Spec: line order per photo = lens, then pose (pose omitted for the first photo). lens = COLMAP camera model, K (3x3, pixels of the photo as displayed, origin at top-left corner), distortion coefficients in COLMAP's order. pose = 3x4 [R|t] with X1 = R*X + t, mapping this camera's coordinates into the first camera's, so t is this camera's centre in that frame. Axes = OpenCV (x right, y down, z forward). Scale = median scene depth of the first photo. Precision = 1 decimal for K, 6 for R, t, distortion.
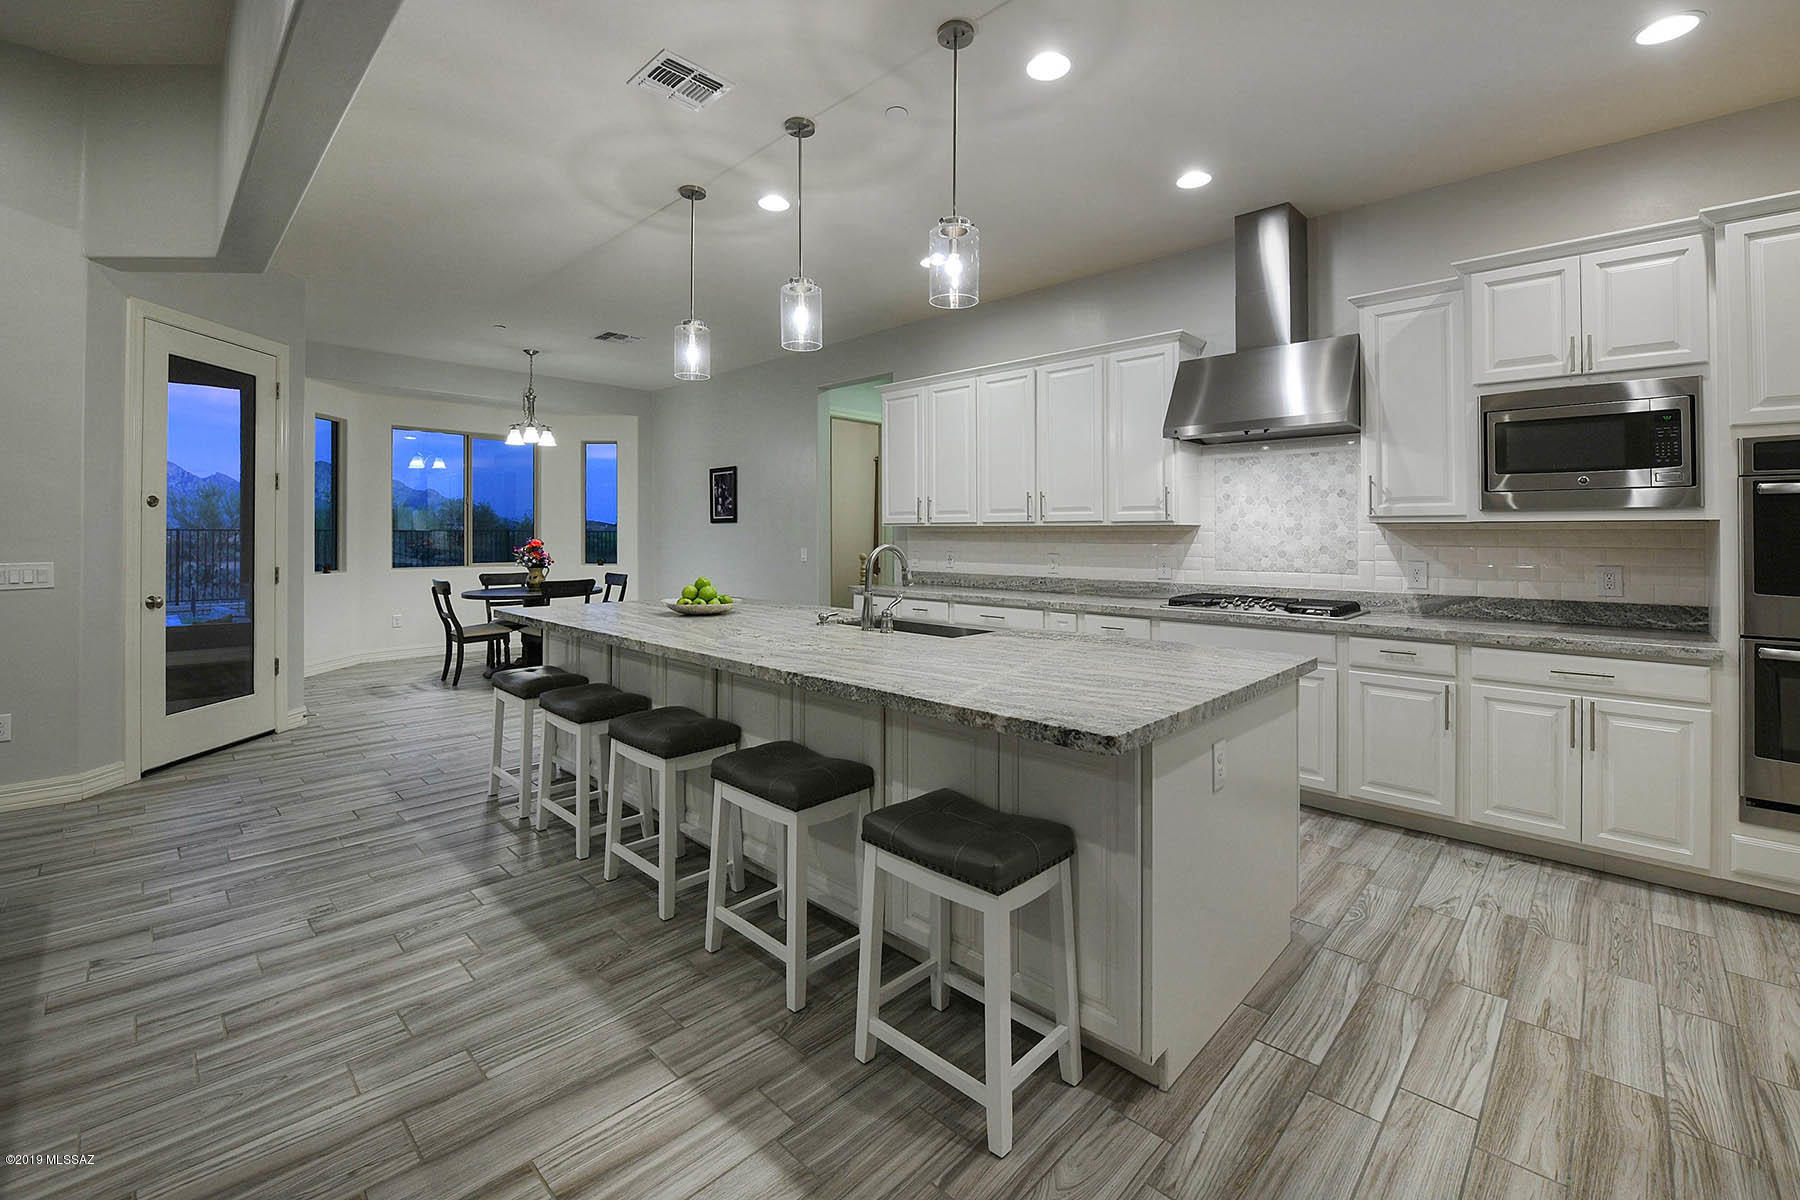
lens RADIAL K [[754.2, 0, 893.6], [0, 754.2, 540.4], [0, 0, 1]] dist [-0.002351, -0.000384]
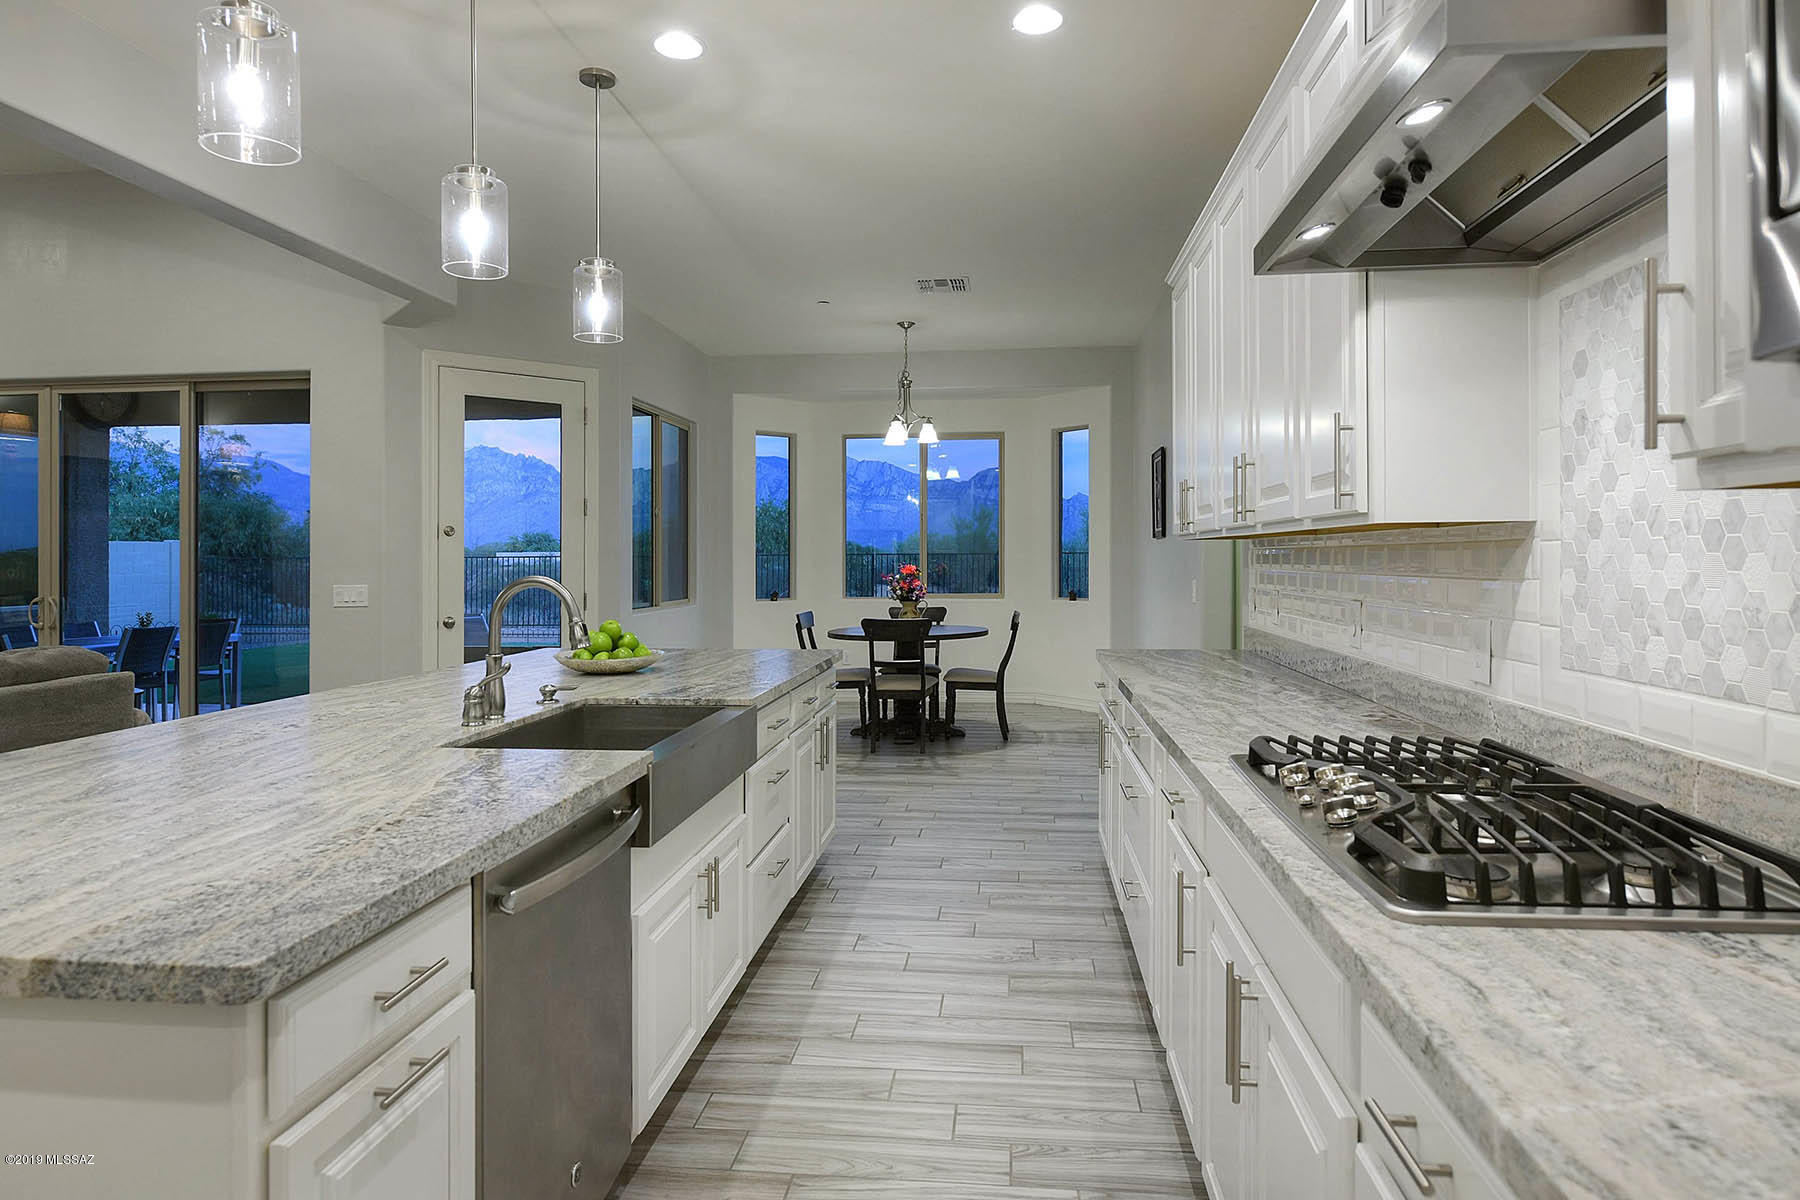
lens RADIAL K [[1045.3, 0, 899.5], [0, 1045.3, 557.4], [0, 0, 1]] dist [0.029111, 0.000047]
pose [[0.616774, -0.005786, -0.787119, 0.615044], [0.000758, 0.999977, -0.006757, -0.002406], [0.787140, 0.003571, 0.616764, 0.547248]]
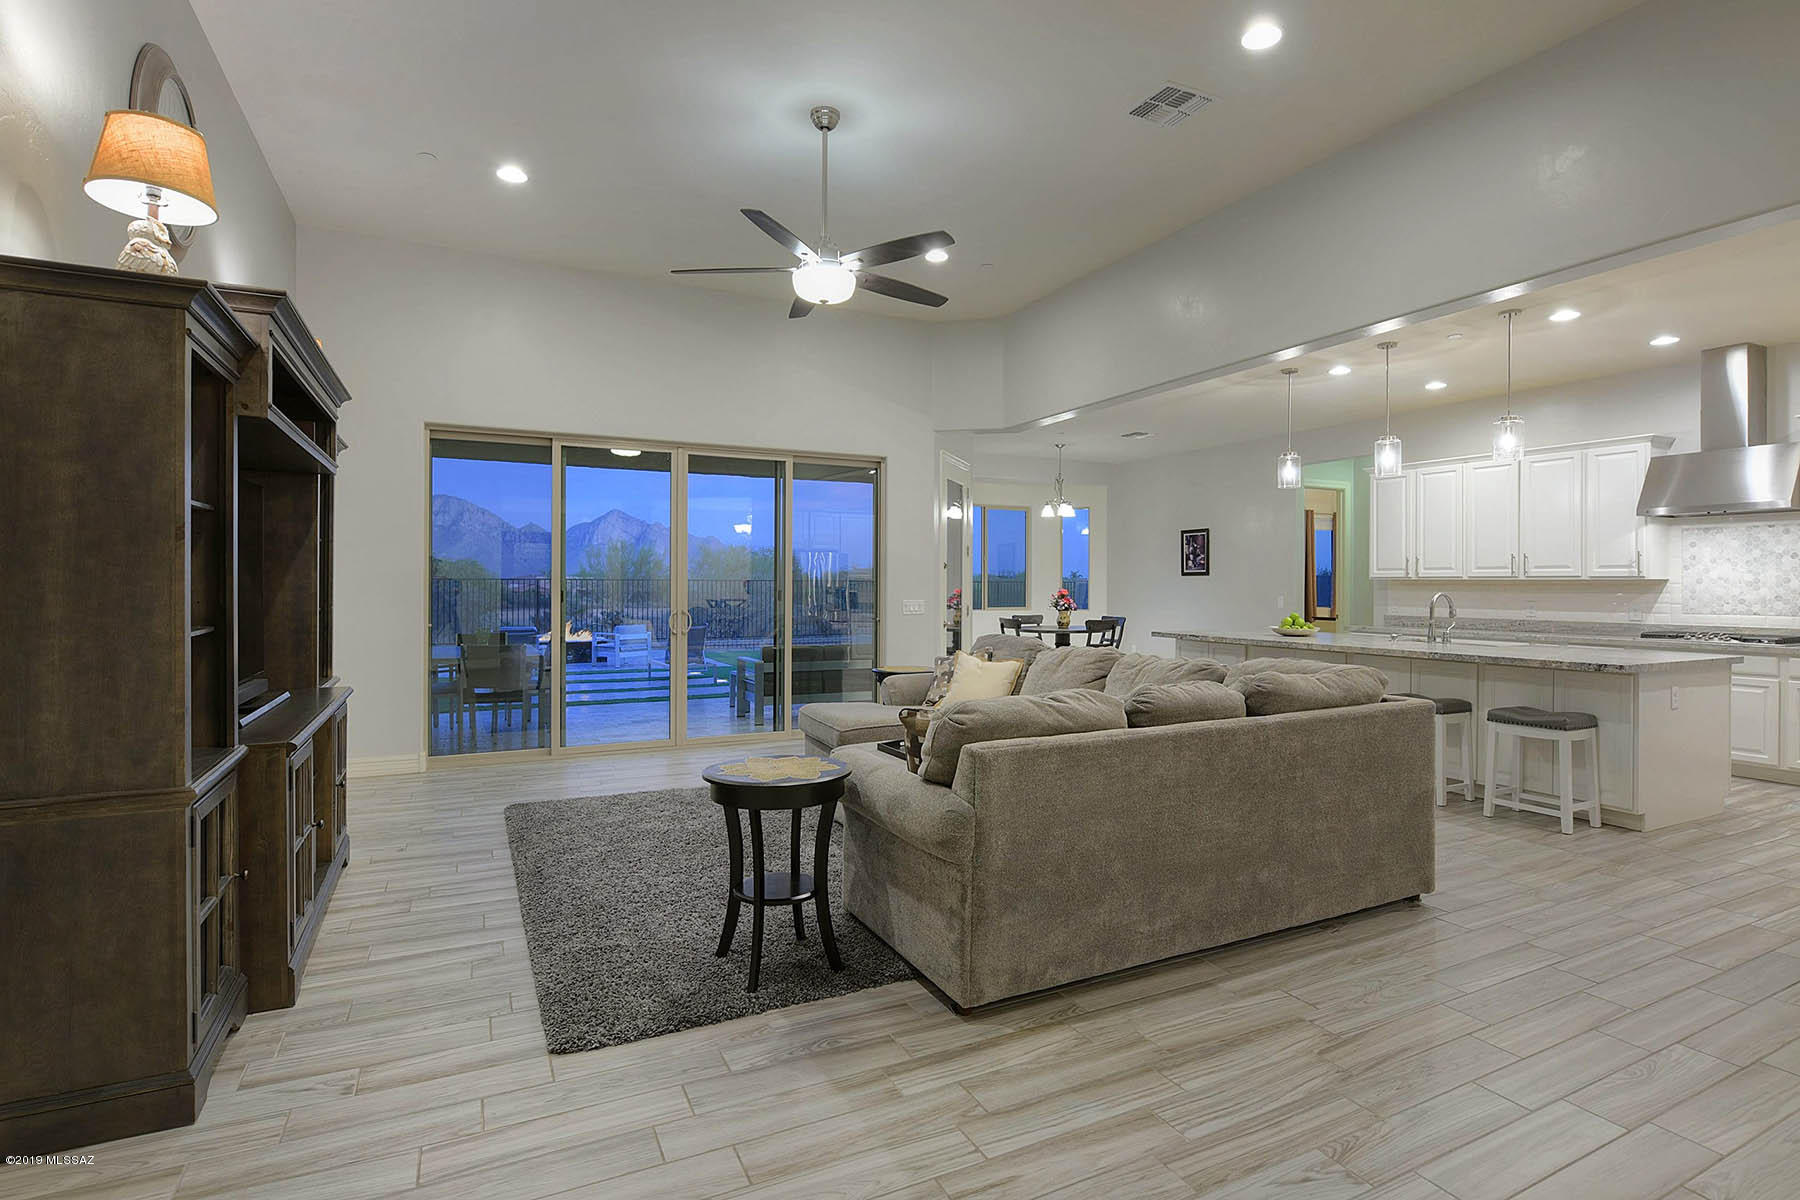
lens RADIAL K [[894.0, 0, 944.4], [0, 894.0, 596.6], [0, 0, 1]] dist [-0.002466, -0.001212]
pose [[0.955060, 0.005863, -0.296354, -0.346738], [-0.004330, 0.999974, 0.005830, 0.006565], [0.296380, -0.004284, 0.955060, -0.881688]]
